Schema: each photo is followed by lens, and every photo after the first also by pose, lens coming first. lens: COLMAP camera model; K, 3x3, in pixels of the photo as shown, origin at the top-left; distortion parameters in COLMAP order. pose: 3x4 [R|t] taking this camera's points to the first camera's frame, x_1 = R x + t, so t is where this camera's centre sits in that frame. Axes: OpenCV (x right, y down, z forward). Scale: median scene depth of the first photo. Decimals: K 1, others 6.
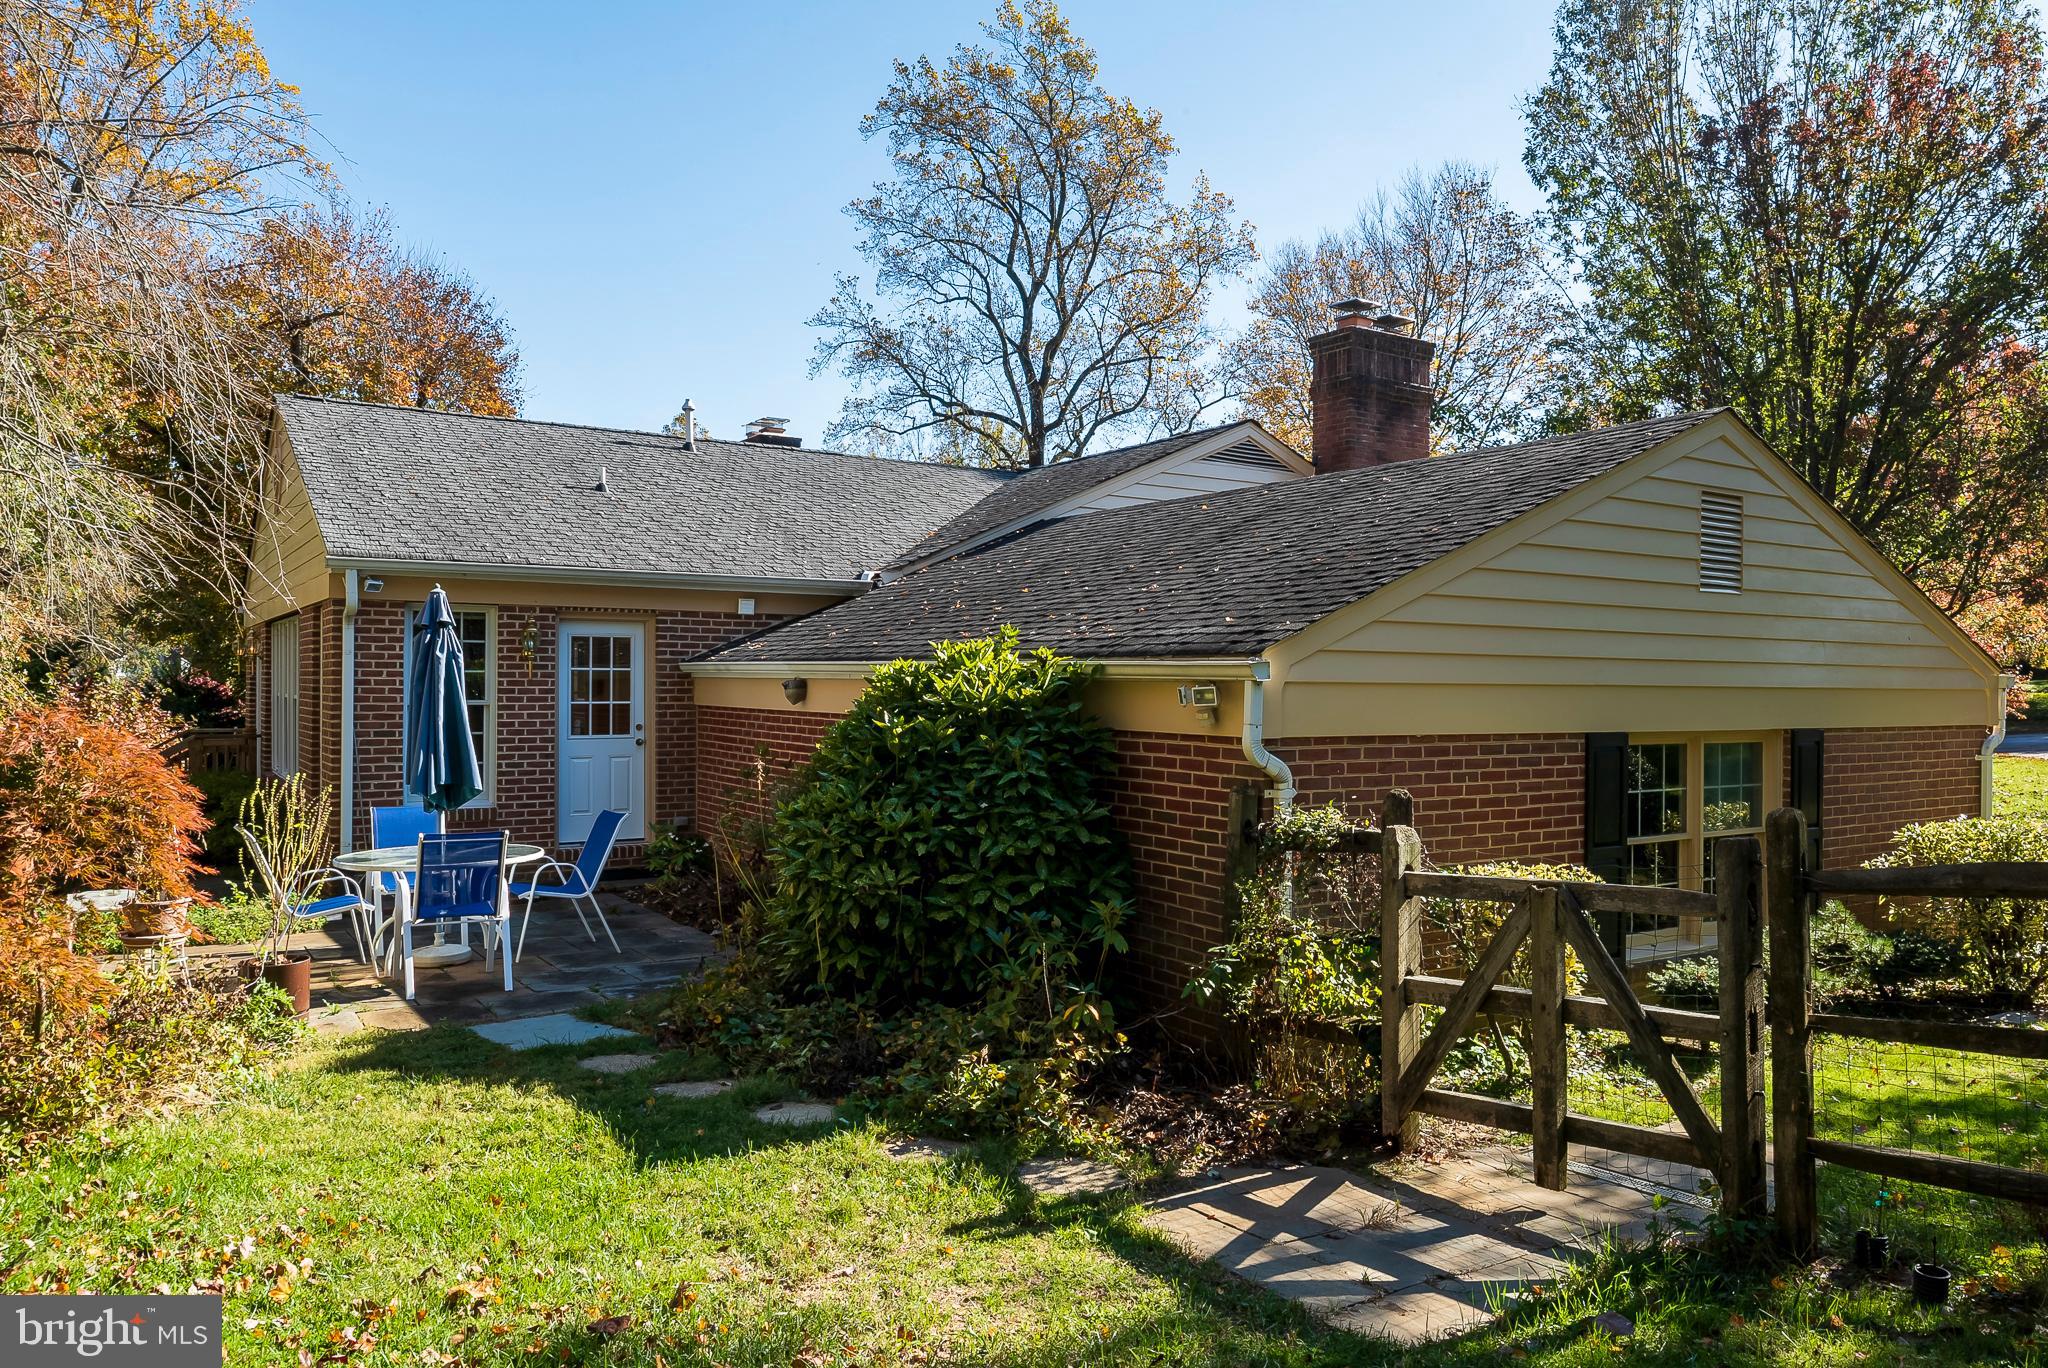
lens RADIAL K [[1421.4, 0, 1024.0], [0, 1421.4, 684.0], [0, 0, 1]] dist [0.003575, 0.001749]
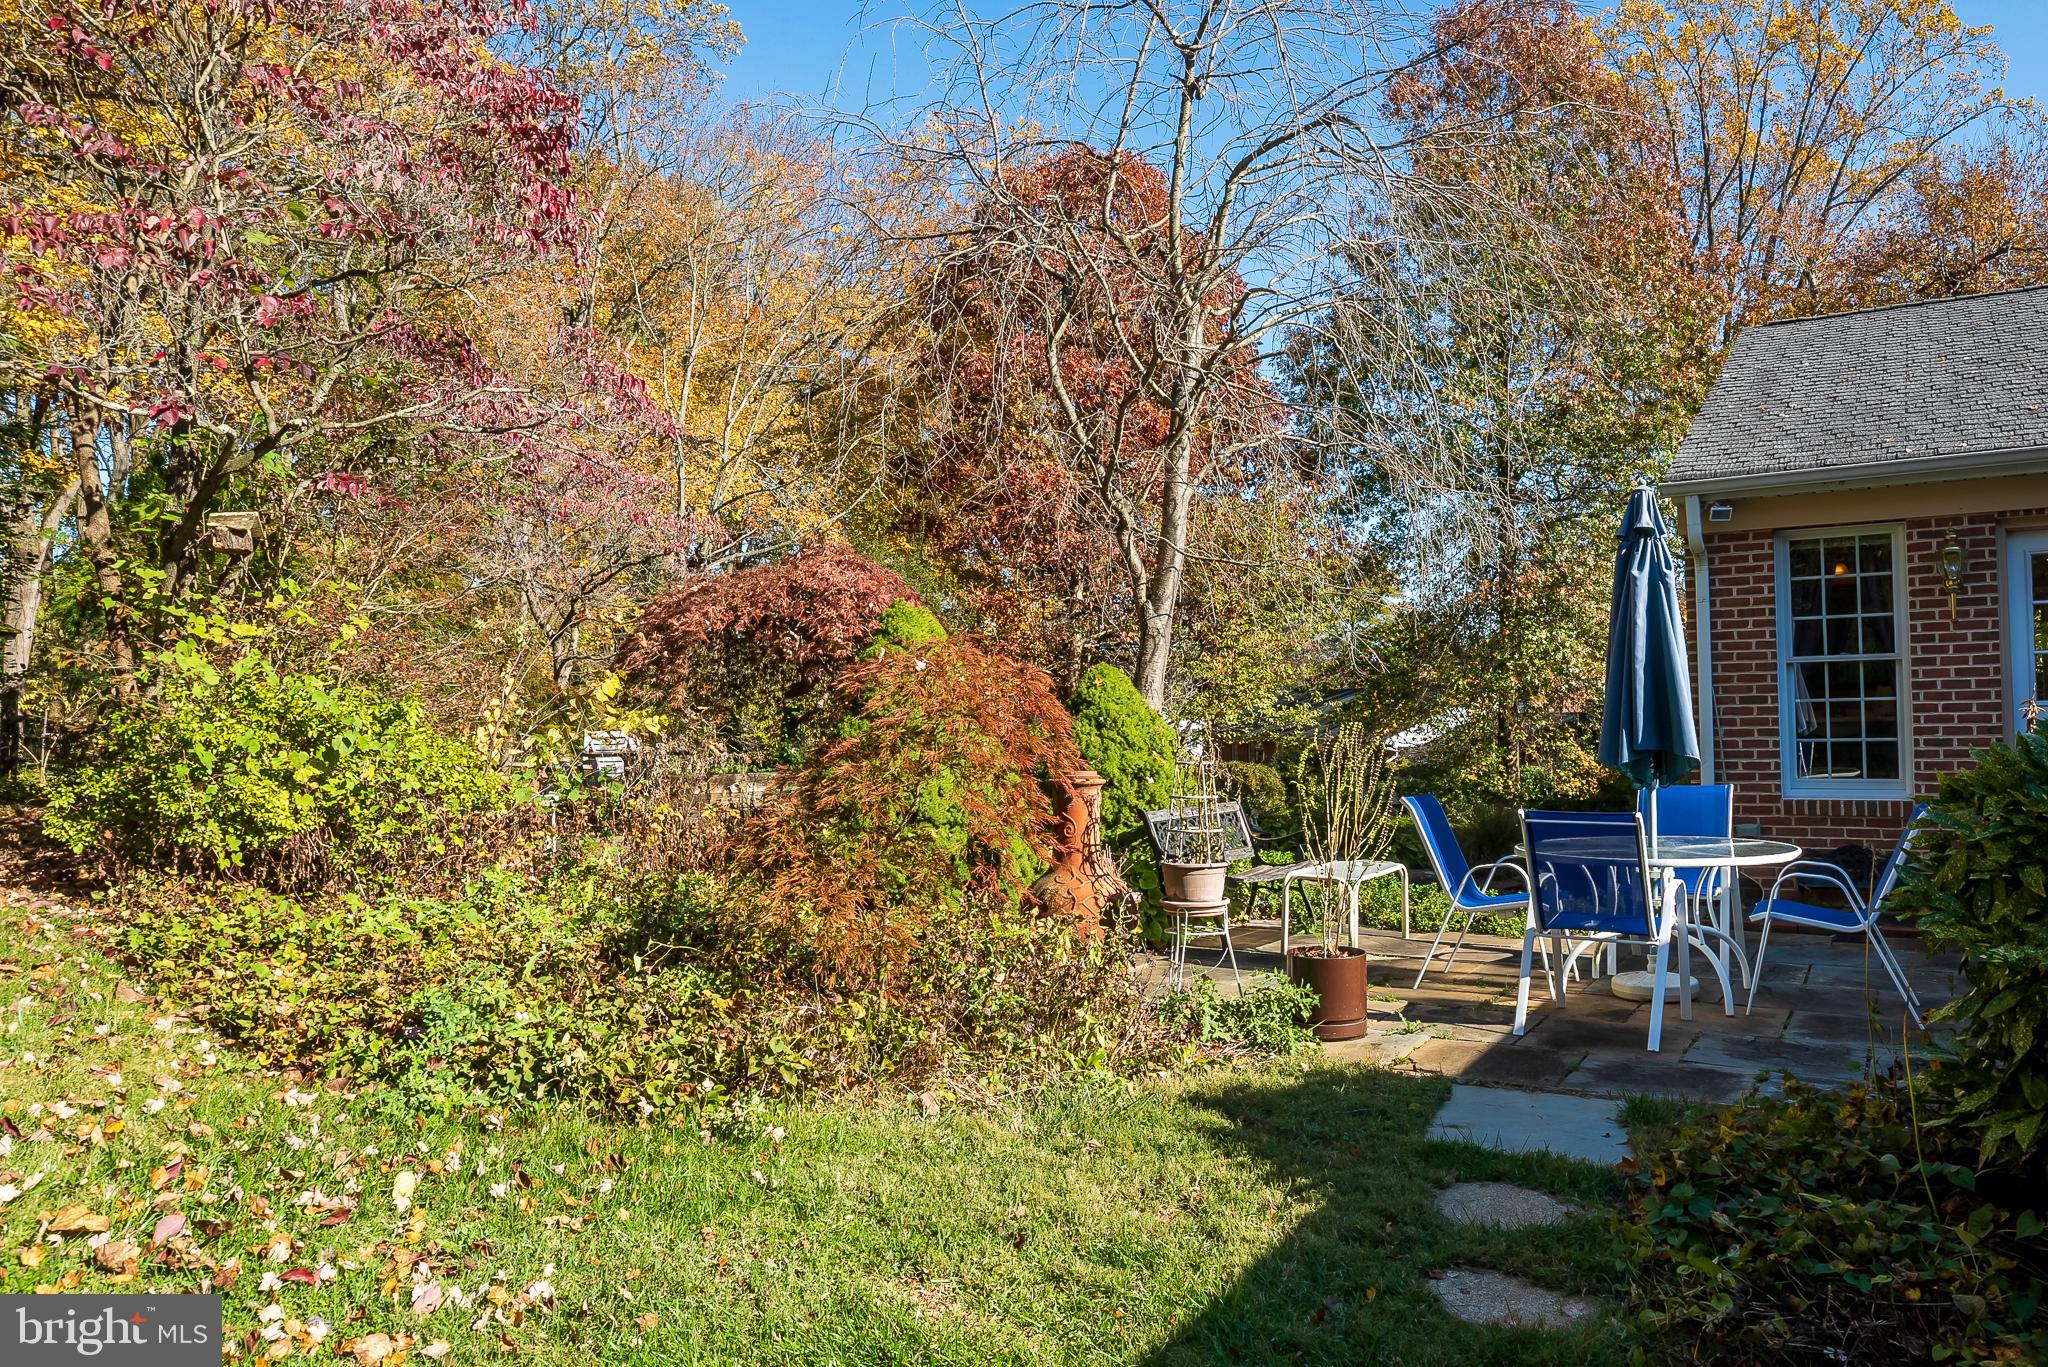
lens RADIAL K [[1421.4, 0, 1024.0], [0, 1421.4, 683.5], [0, 0, 1]] dist [0.003575, 0.001749]
pose [[0.447749, -0.028470, -0.893706, 0.100286], [0.025568, 0.999492, -0.019030, 0.041067], [0.893794, -0.014330, 0.448250, 0.383483]]
